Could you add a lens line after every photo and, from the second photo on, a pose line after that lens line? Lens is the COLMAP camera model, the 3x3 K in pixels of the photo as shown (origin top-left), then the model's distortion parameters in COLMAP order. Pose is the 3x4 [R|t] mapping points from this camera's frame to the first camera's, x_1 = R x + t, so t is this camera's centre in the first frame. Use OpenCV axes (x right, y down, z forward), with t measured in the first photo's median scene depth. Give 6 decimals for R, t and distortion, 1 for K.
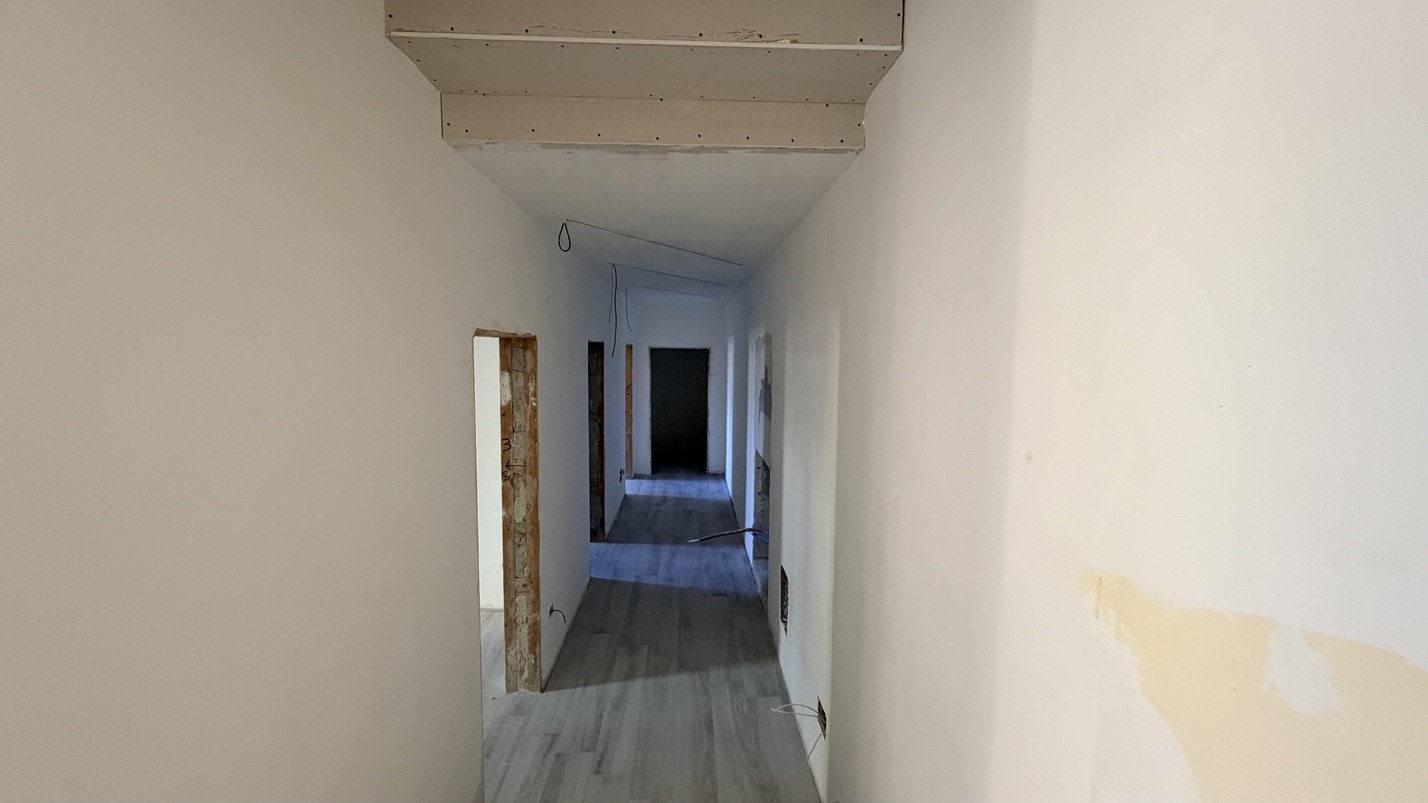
lens RADIAL K [[564.1, 0, 713.1], [0, 564.1, 397.7], [0, 0, 1]] dist [0.000377, -0.000026]
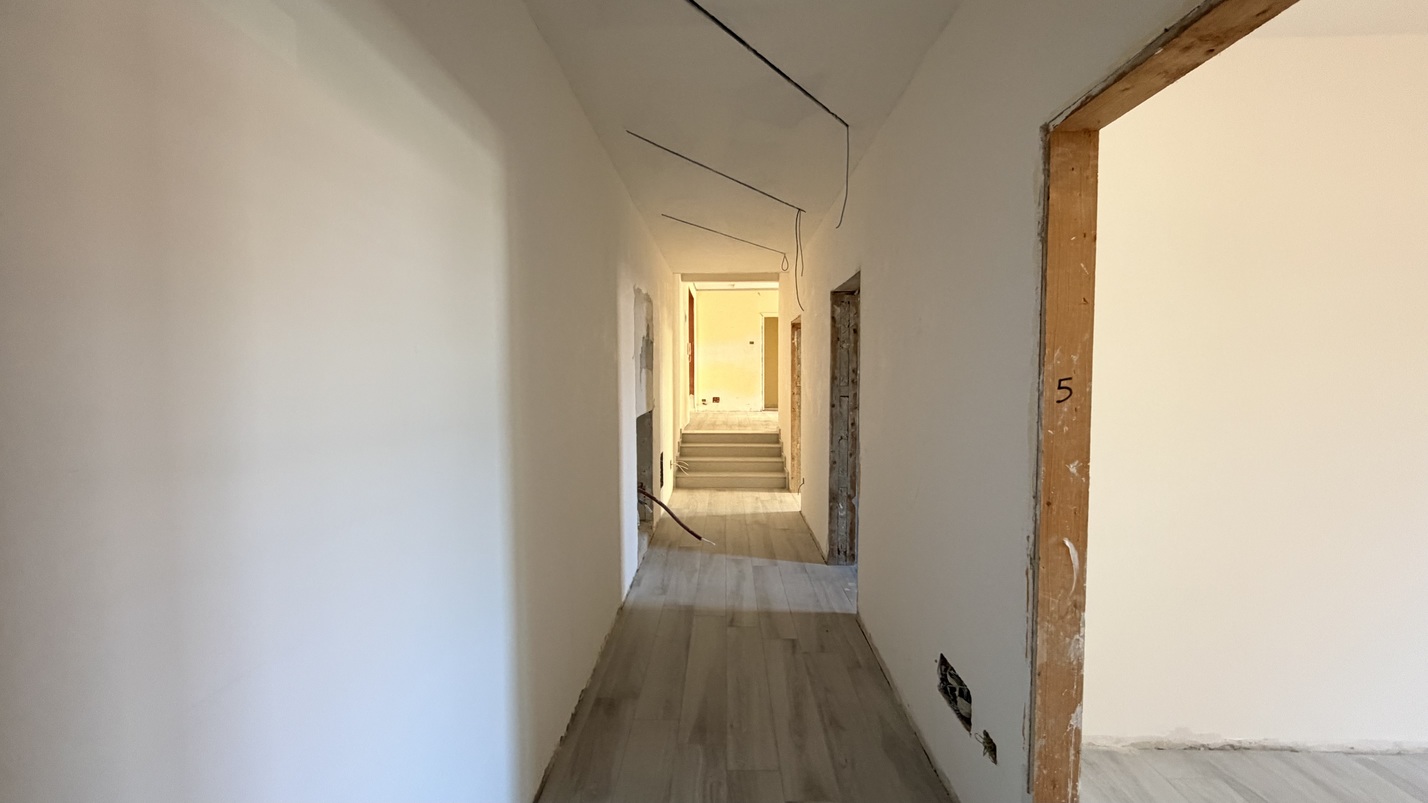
lens RADIAL K [[571.1, 0, 711.5], [0, 571.1, 403.2], [0, 0, 1]] dist [0.000877, -0.000178]
pose [[-0.997280, -0.007986, 0.073266, -0.139738], [0.002533, 0.989810, 0.142369, -0.075901], [-0.073656, 0.142167, -0.987098, 2.596848]]
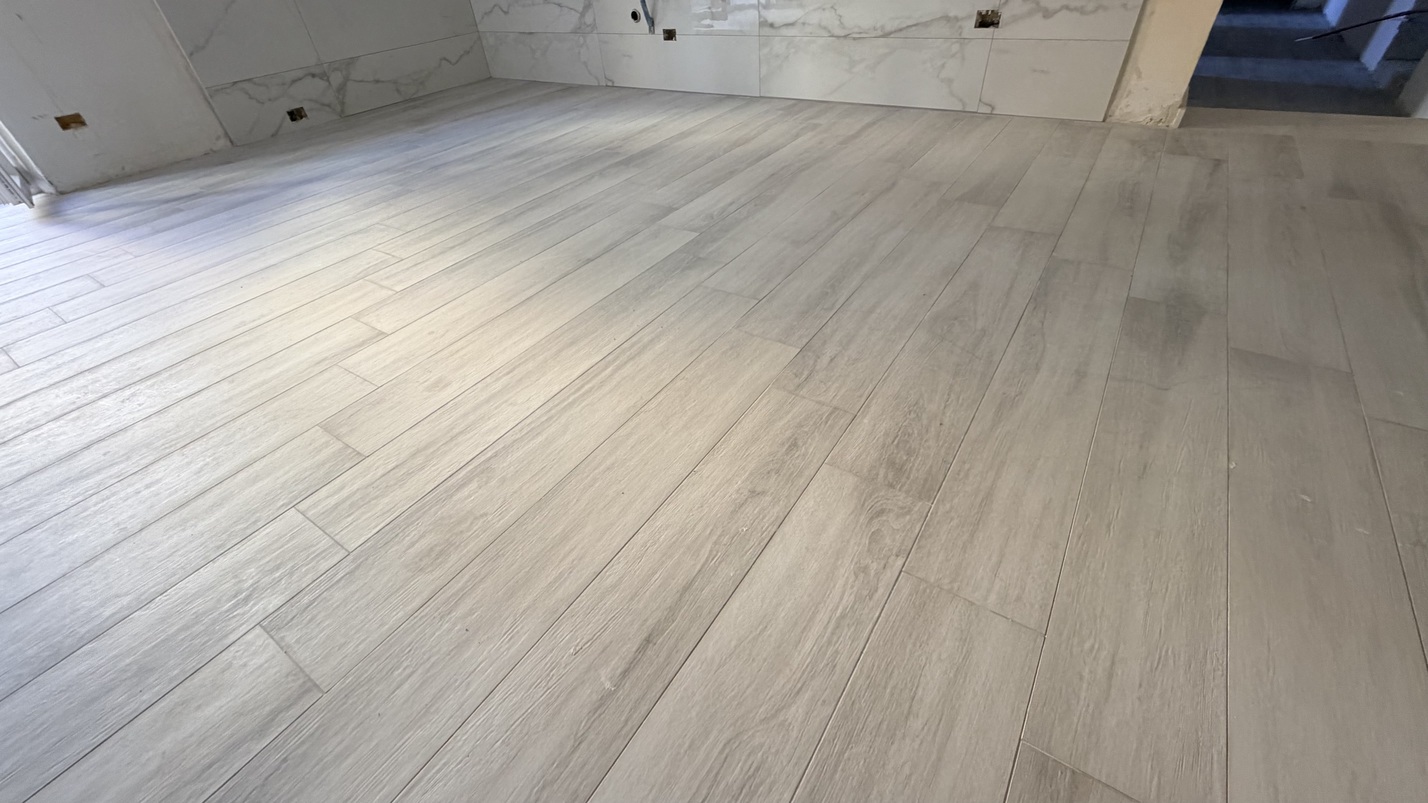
lens RADIAL K [[571.1, 0, 711.5], [0, 571.1, 403.2], [0, 0, 1]] dist [0.000877, -0.000178]
pose [[0.812697, 0.316265, -0.489388, -0.265089], [0.029647, 0.816351, 0.576795, 0.251969], [0.581932, -0.483268, 0.654069, -0.738290]]
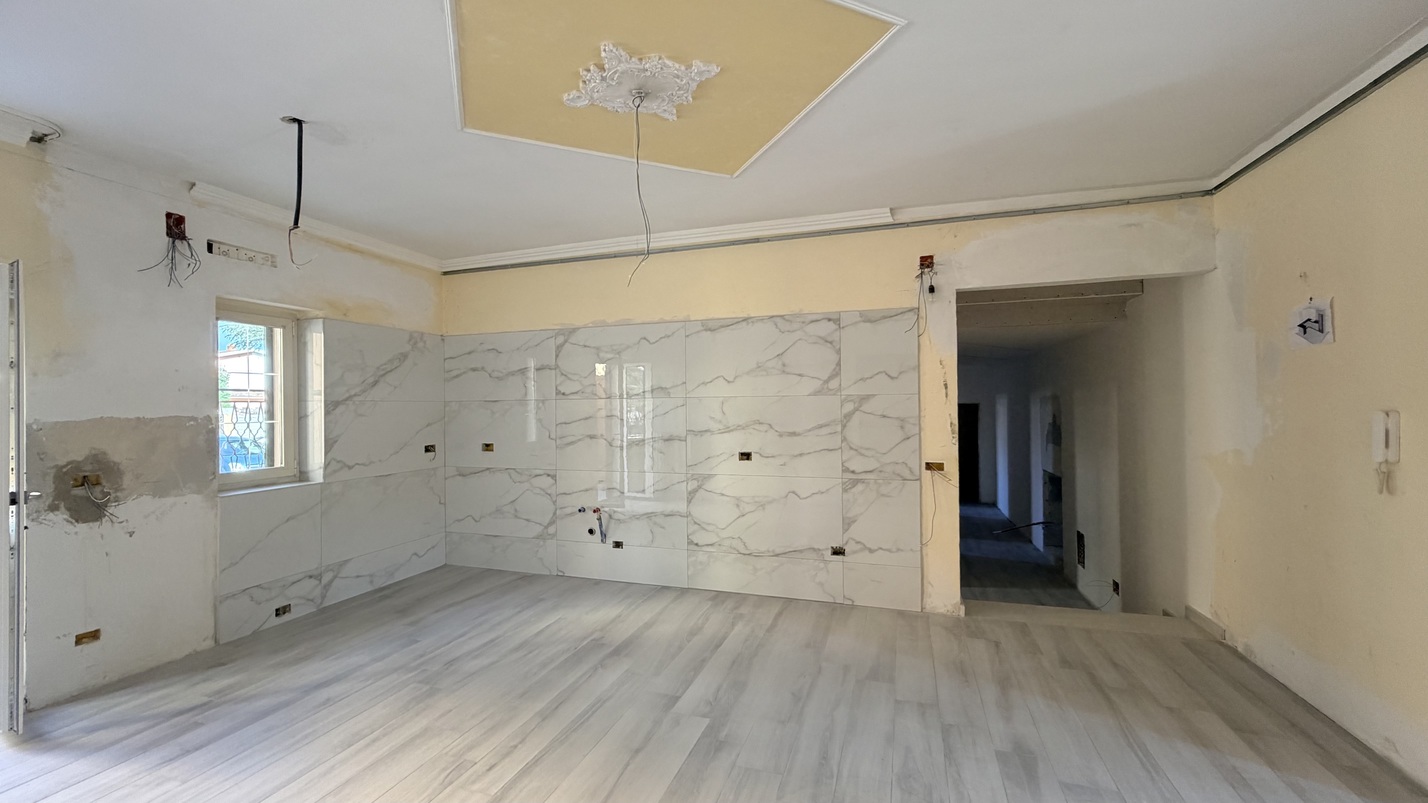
lens RADIAL K [[571.1, 0, 711.5], [0, 571.1, 403.2], [0, 0, 1]] dist [0.000877, -0.000178]
pose [[0.938420, -0.024149, -0.344651, -0.319218], [-0.008196, 0.995717, -0.092087, 0.088250], [0.345399, 0.089241, 0.934203, -1.051601]]
